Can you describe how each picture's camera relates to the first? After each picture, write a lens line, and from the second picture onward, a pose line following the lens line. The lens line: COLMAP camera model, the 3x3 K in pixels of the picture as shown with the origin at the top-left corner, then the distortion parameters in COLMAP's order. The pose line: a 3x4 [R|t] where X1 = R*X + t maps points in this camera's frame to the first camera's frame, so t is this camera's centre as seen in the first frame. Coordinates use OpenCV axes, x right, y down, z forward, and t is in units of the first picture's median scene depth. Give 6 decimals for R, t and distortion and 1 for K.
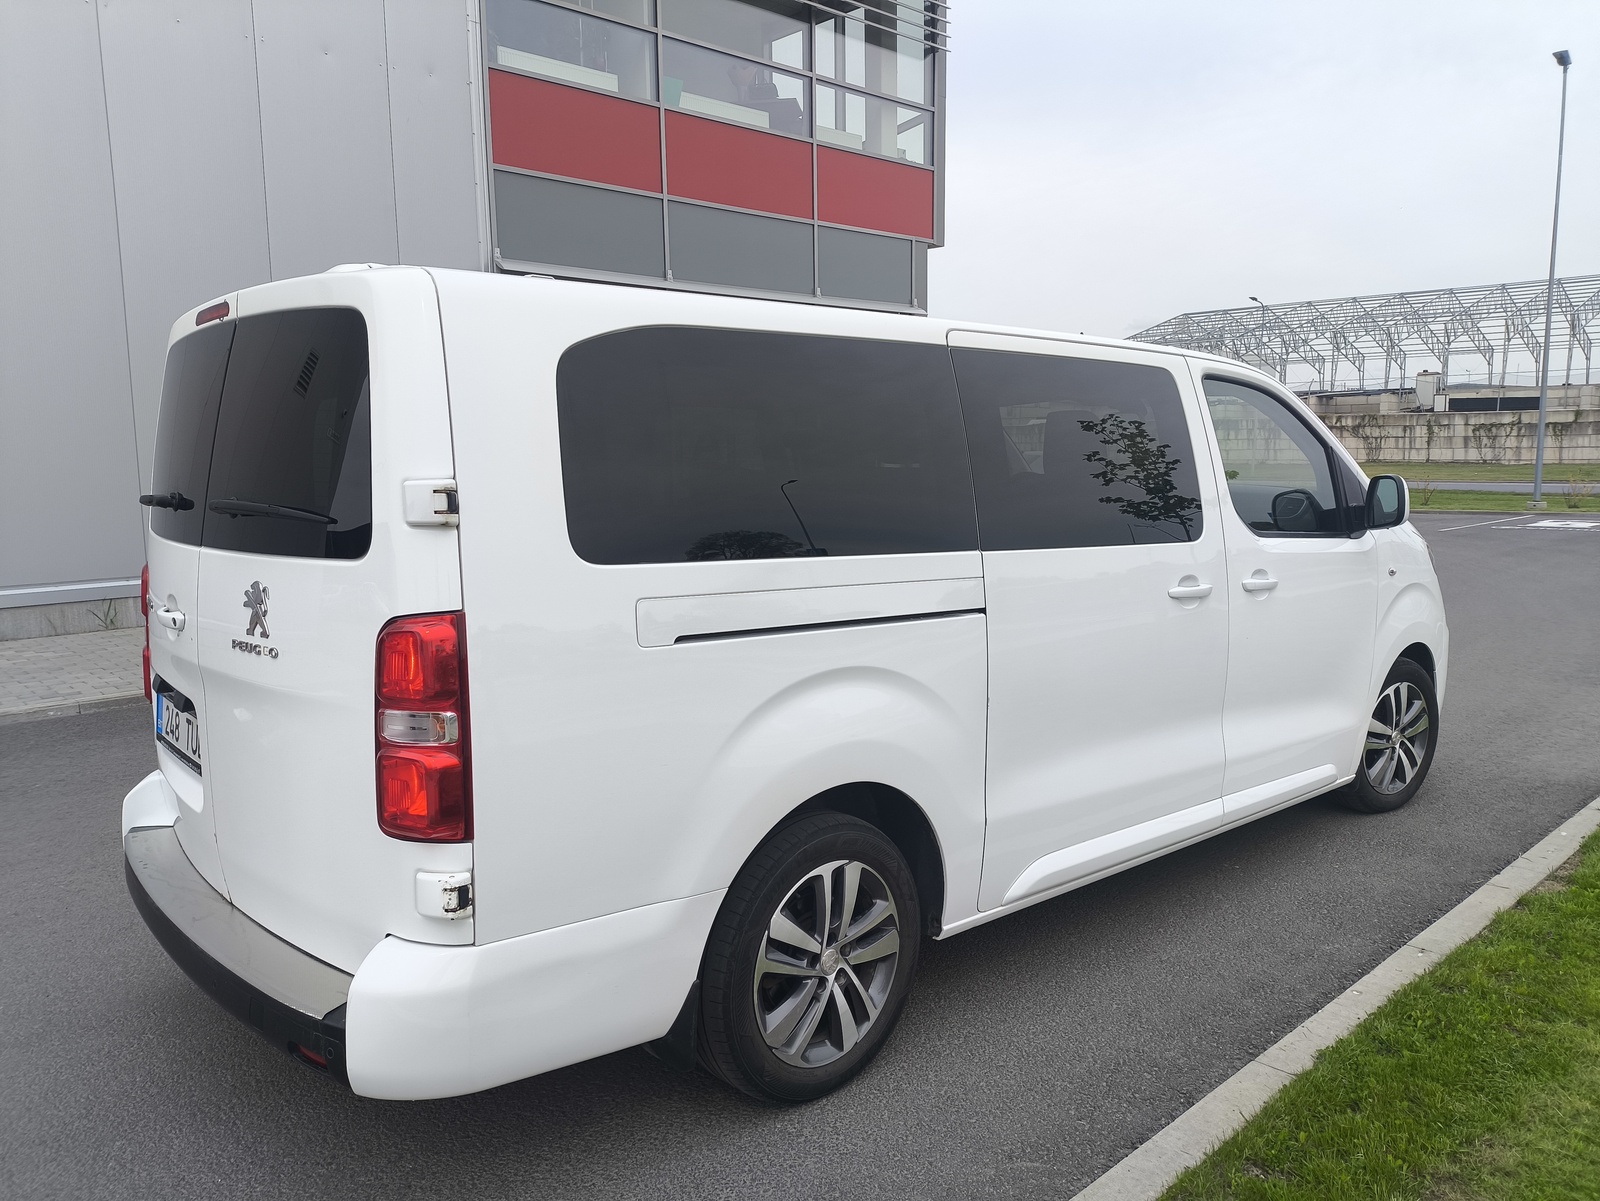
lens RADIAL K [[1161.2, 0, 797.0], [0, 1161.2, 606.8], [0, 0, 1]] dist [0.123622, -0.184883]
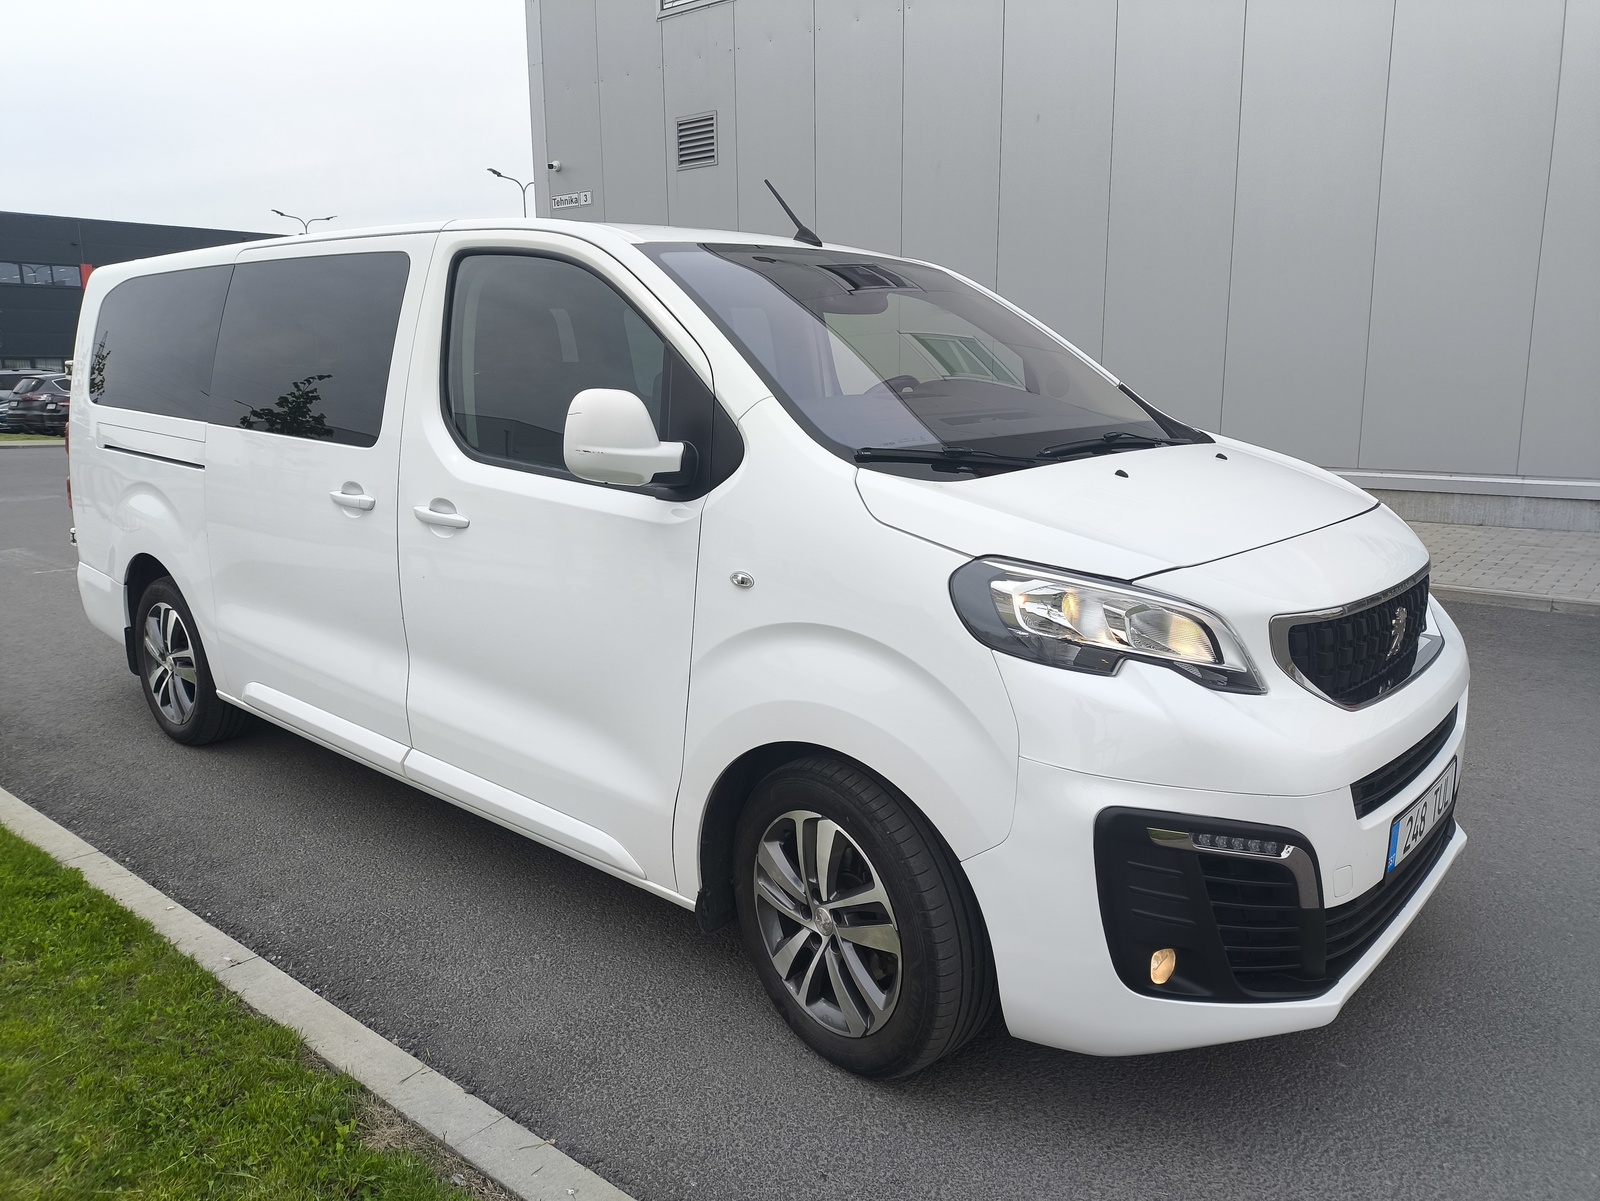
lens RADIAL K [[1175.8, 0, 800.0], [0, 1175.8, 600.5], [0, 0, 1]] dist [0.065764, -0.071591]
pose [[0.118441, 0.194462, -0.973733, 1.399279], [-0.136722, 0.974489, 0.177983, -0.161727], [0.983503, 0.112051, 0.142007, 1.305013]]
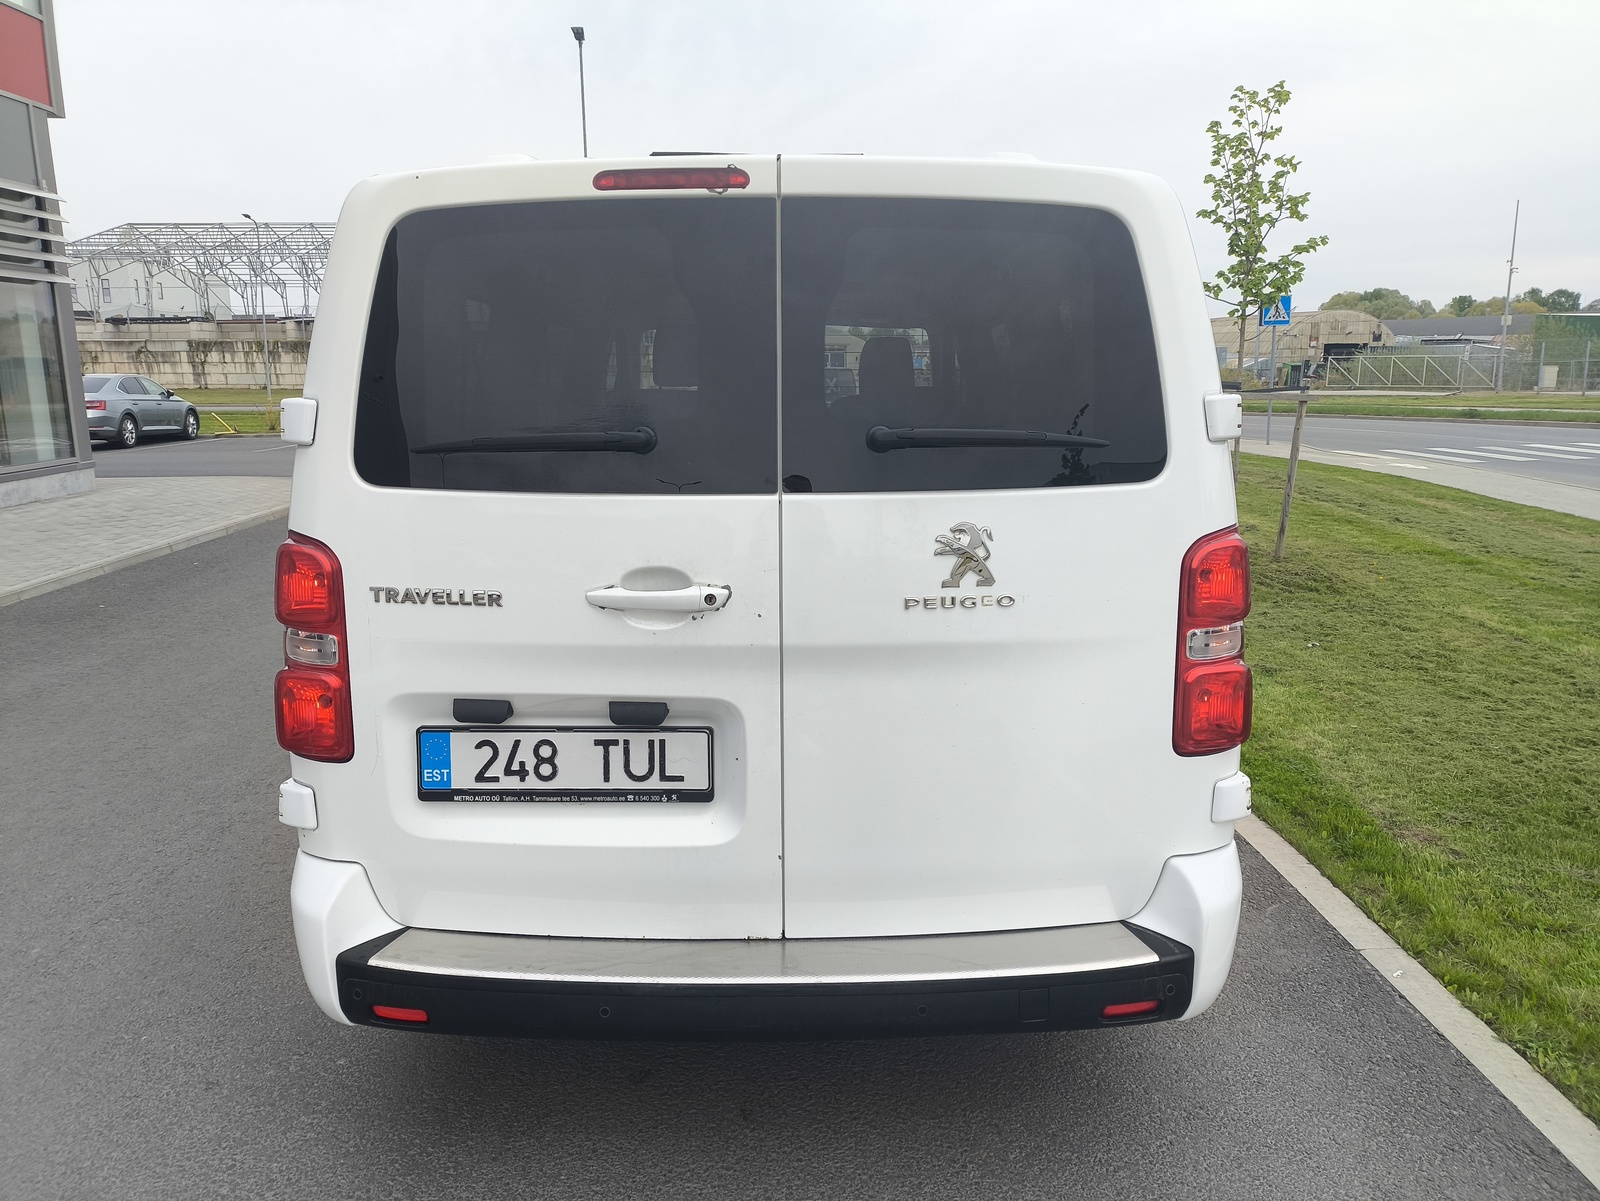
lens RADIAL K [[1168.4, 0, 800.2], [0, 1168.4, 578.4], [0, 0, 1]] dist [0.009873, 0.008725]
pose [[0.666386, -0.124397, 0.735156, -0.802425], [0.094739, 0.992119, 0.082001, -0.042574], [-0.739563, 0.015003, 0.672920, 0.364687]]
